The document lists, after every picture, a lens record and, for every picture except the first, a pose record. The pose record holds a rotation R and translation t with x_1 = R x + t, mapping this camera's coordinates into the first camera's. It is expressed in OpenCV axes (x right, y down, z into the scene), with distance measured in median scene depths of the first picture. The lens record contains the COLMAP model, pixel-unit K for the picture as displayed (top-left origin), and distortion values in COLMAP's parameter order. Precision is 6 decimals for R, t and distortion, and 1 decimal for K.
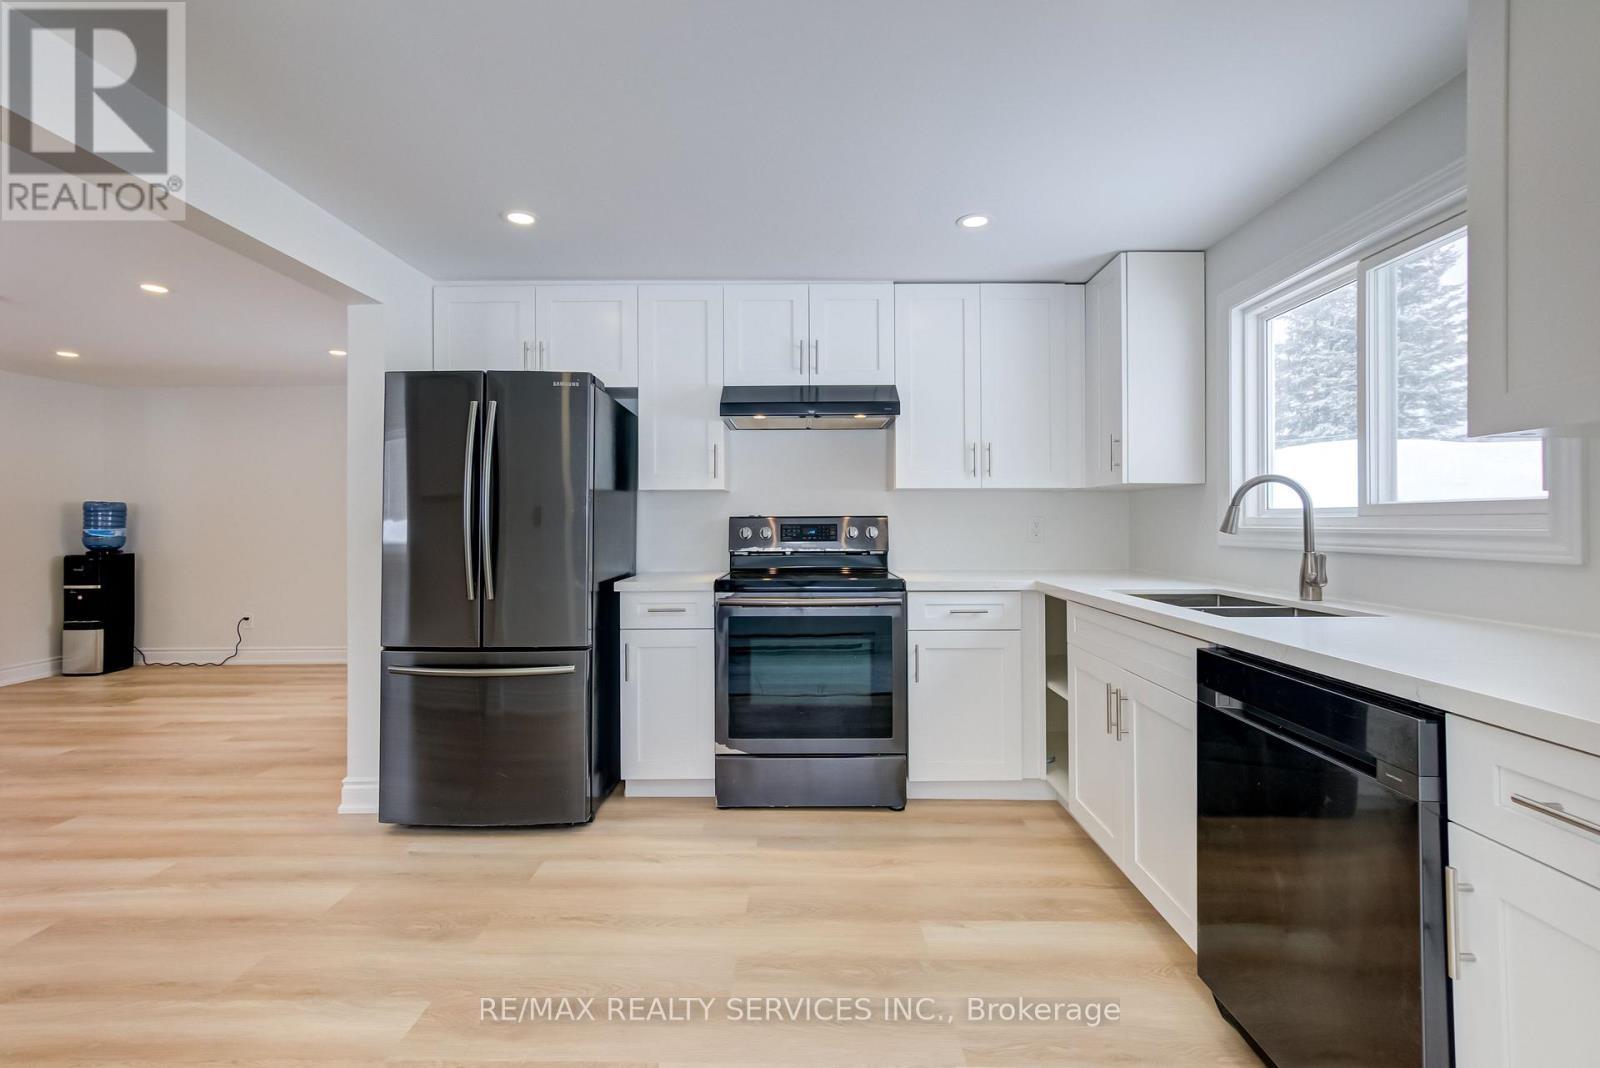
lens RADIAL K [[731.3, 0, 801.4], [0, 731.3, 496.2], [0, 0, 1]] dist [0.048359, 0.000151]
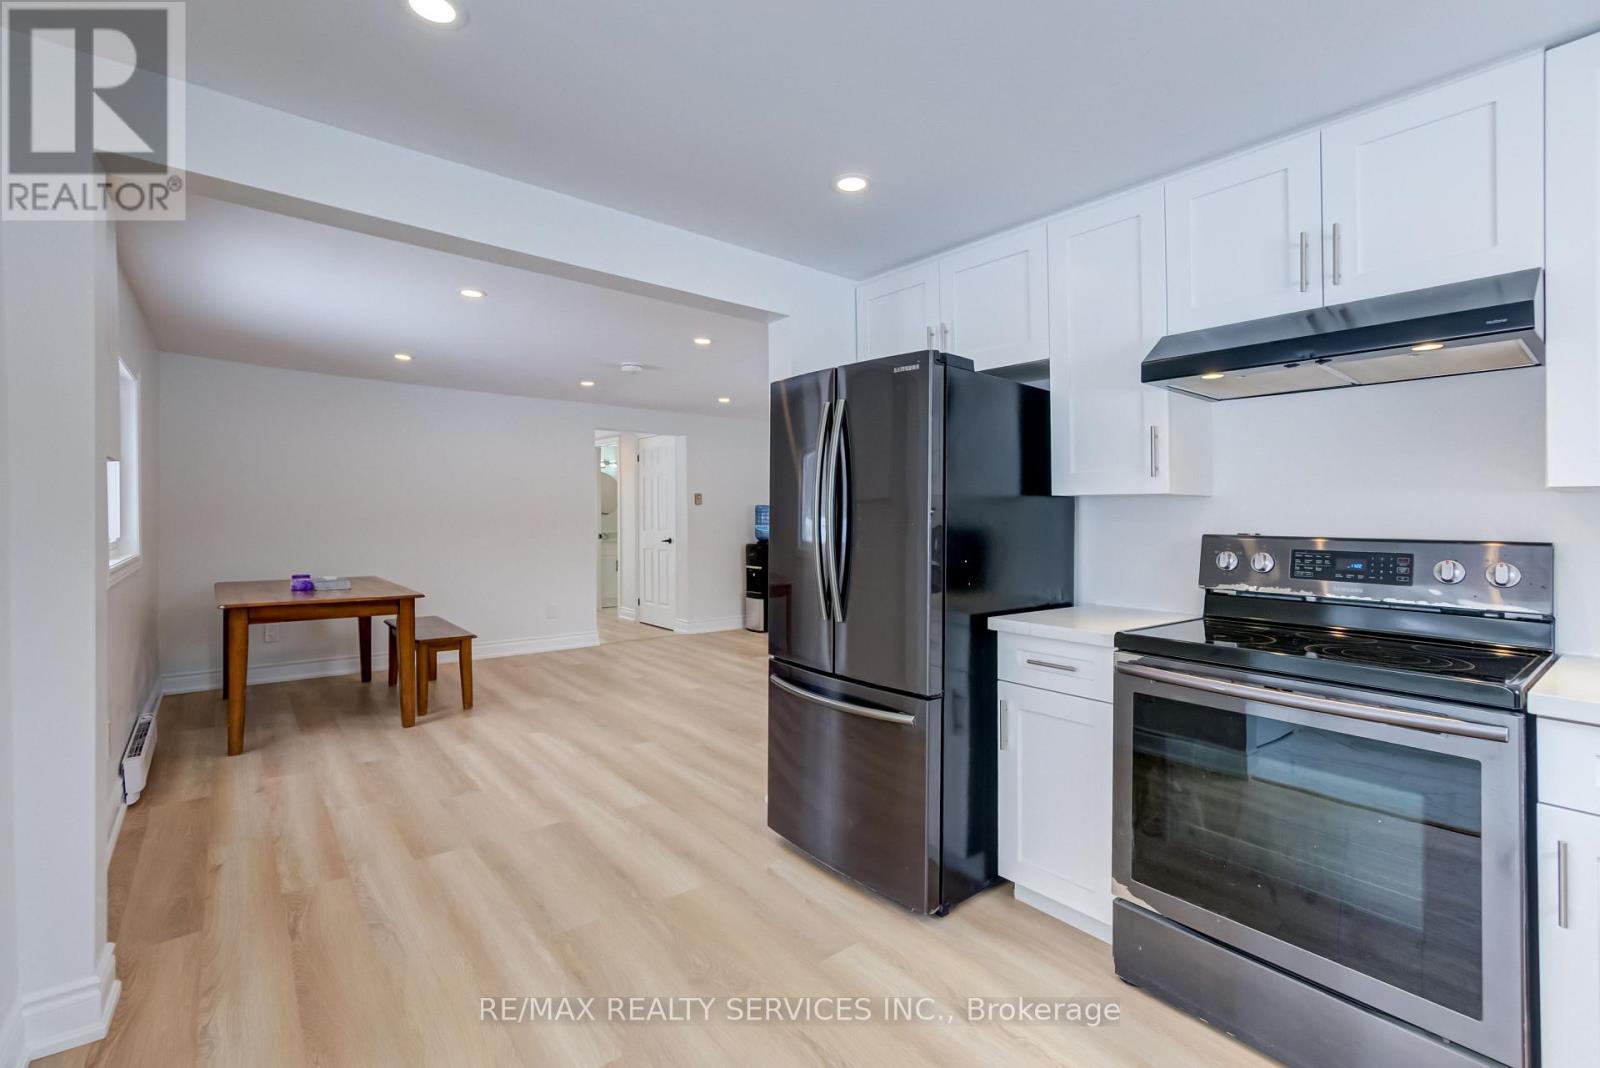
lens RADIAL K [[732.4, 0, 799.8], [0, 732.4, 499.7], [0, 0, 1]] dist [0.004129, 0.001787]
pose [[0.636468, -0.004402, -0.771290, 0.191825], [0.009925, 0.999948, 0.002484, -0.008654], [0.771239, -0.009236, 0.636479, 0.327032]]
